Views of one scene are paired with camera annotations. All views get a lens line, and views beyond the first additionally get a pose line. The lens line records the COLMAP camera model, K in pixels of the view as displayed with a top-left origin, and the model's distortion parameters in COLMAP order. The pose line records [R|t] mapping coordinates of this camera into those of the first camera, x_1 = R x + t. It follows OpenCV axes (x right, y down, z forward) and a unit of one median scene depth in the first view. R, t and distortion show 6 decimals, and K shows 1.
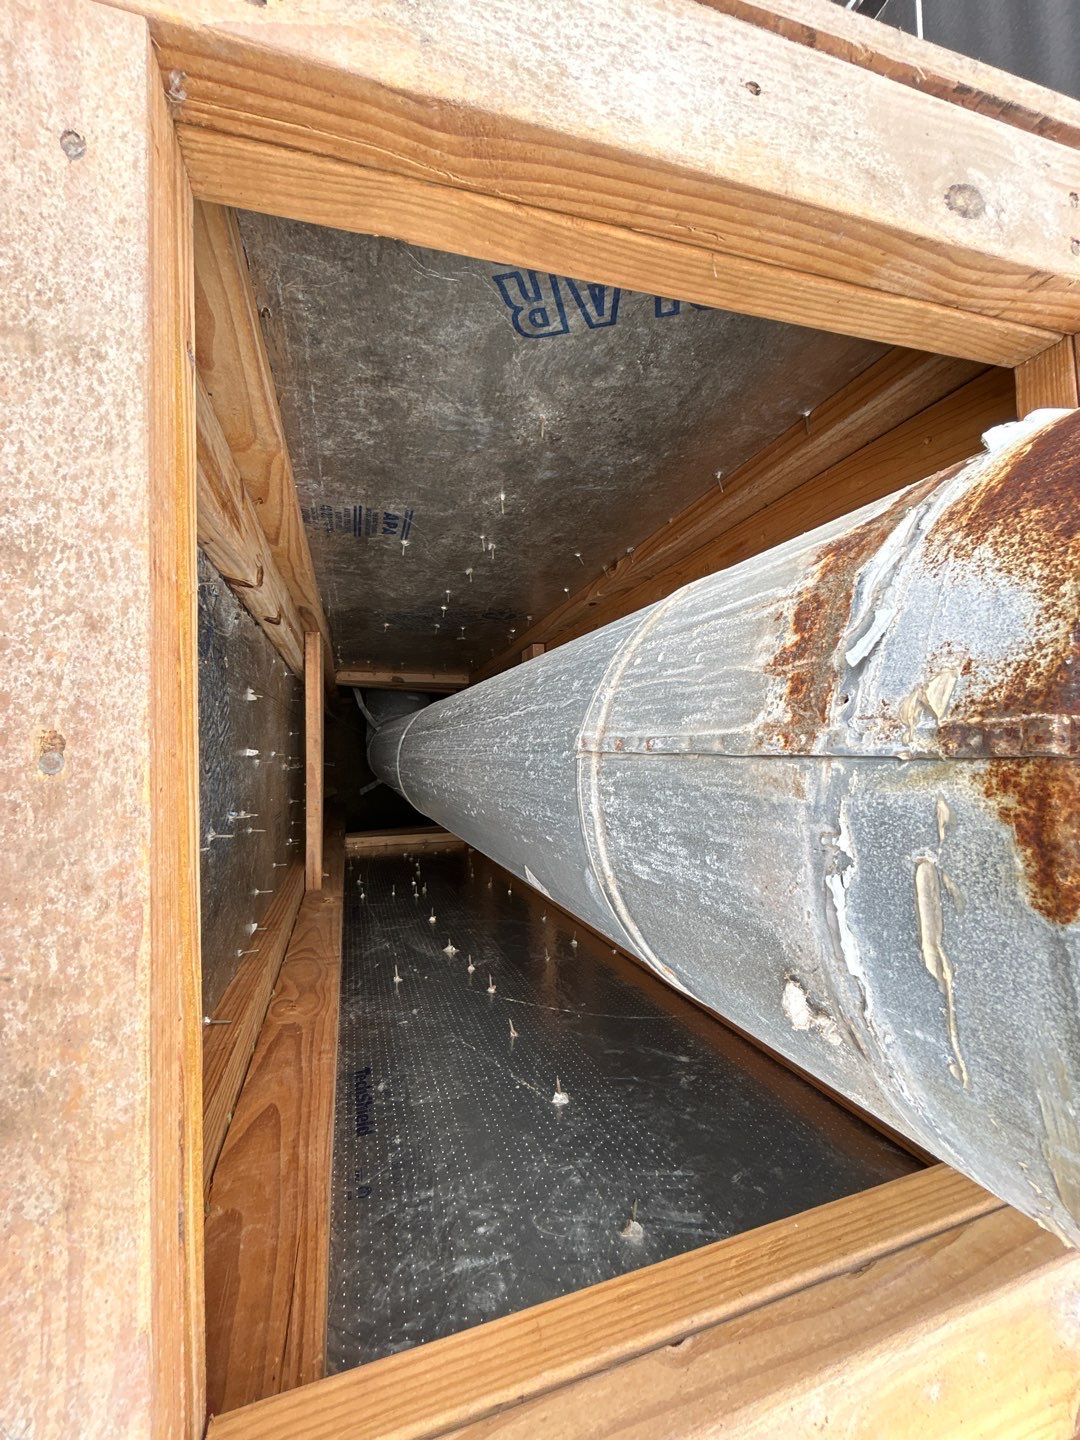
lens RADIAL K [[583.5, 0, 545.3], [0, 583.5, 721.9], [0, 0, 1]] dist [0.000286, -0.000044]
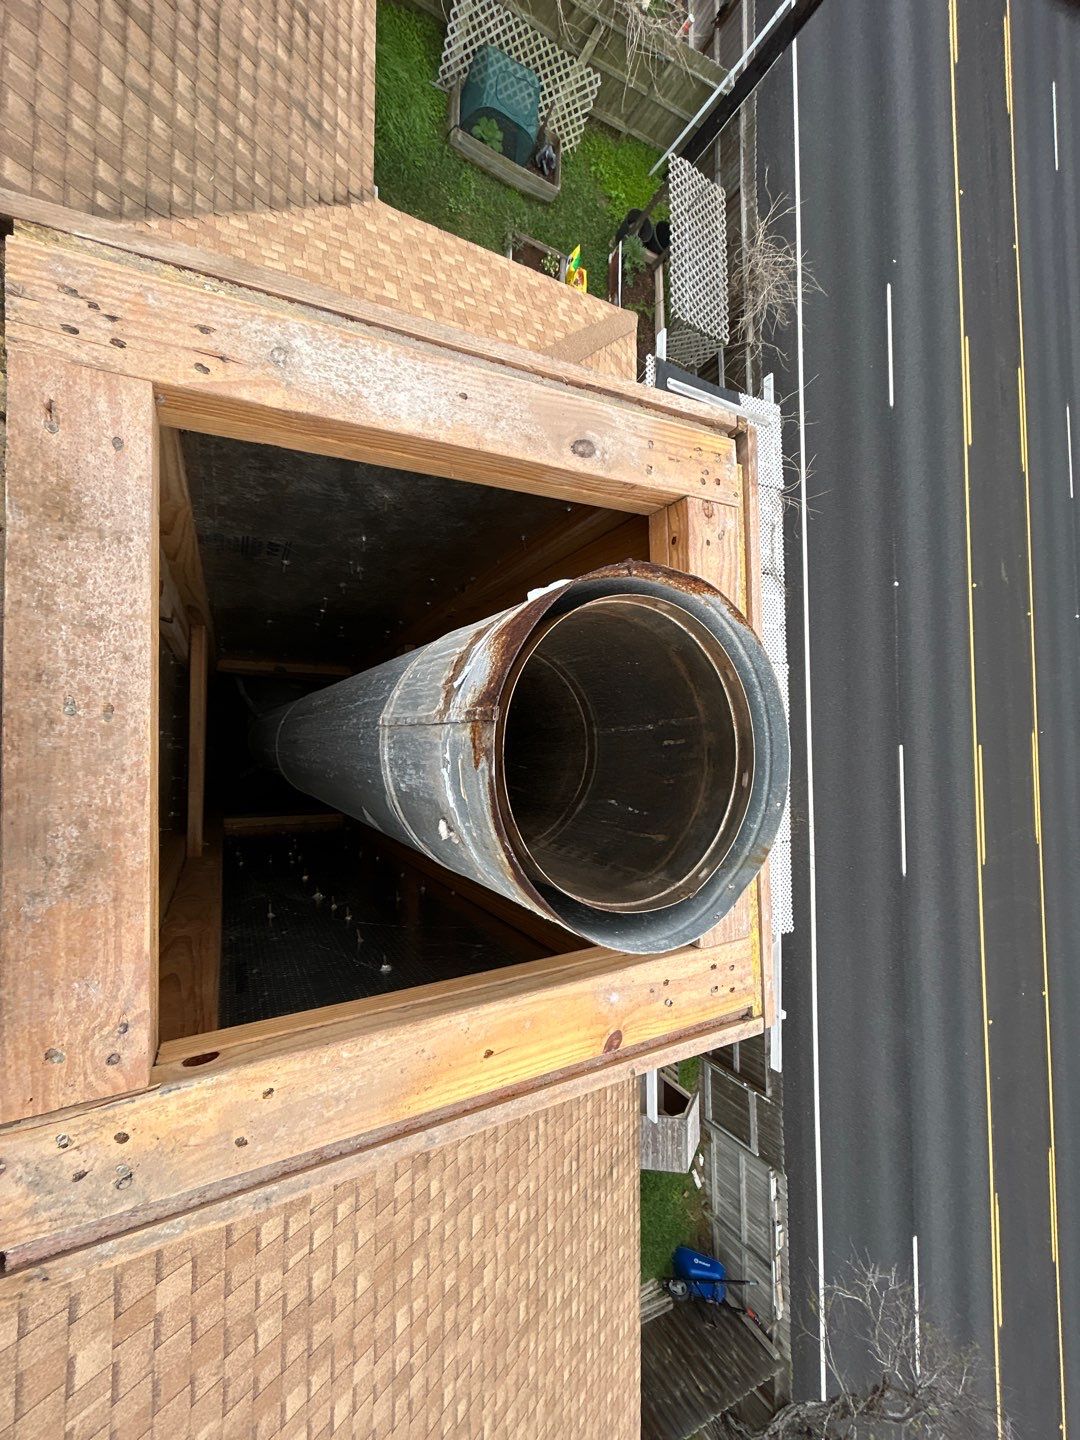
lens RADIAL K [[583.5, 0, 545.3], [0, 583.5, 721.9], [0, 0, 1]] dist [0.000286, -0.000044]
pose [[0.984357, 0.025145, 0.174381, 0.449295], [-0.026942, 0.999605, 0.007944, 0.023147], [-0.174112, -0.012518, 0.984646, -1.517940]]
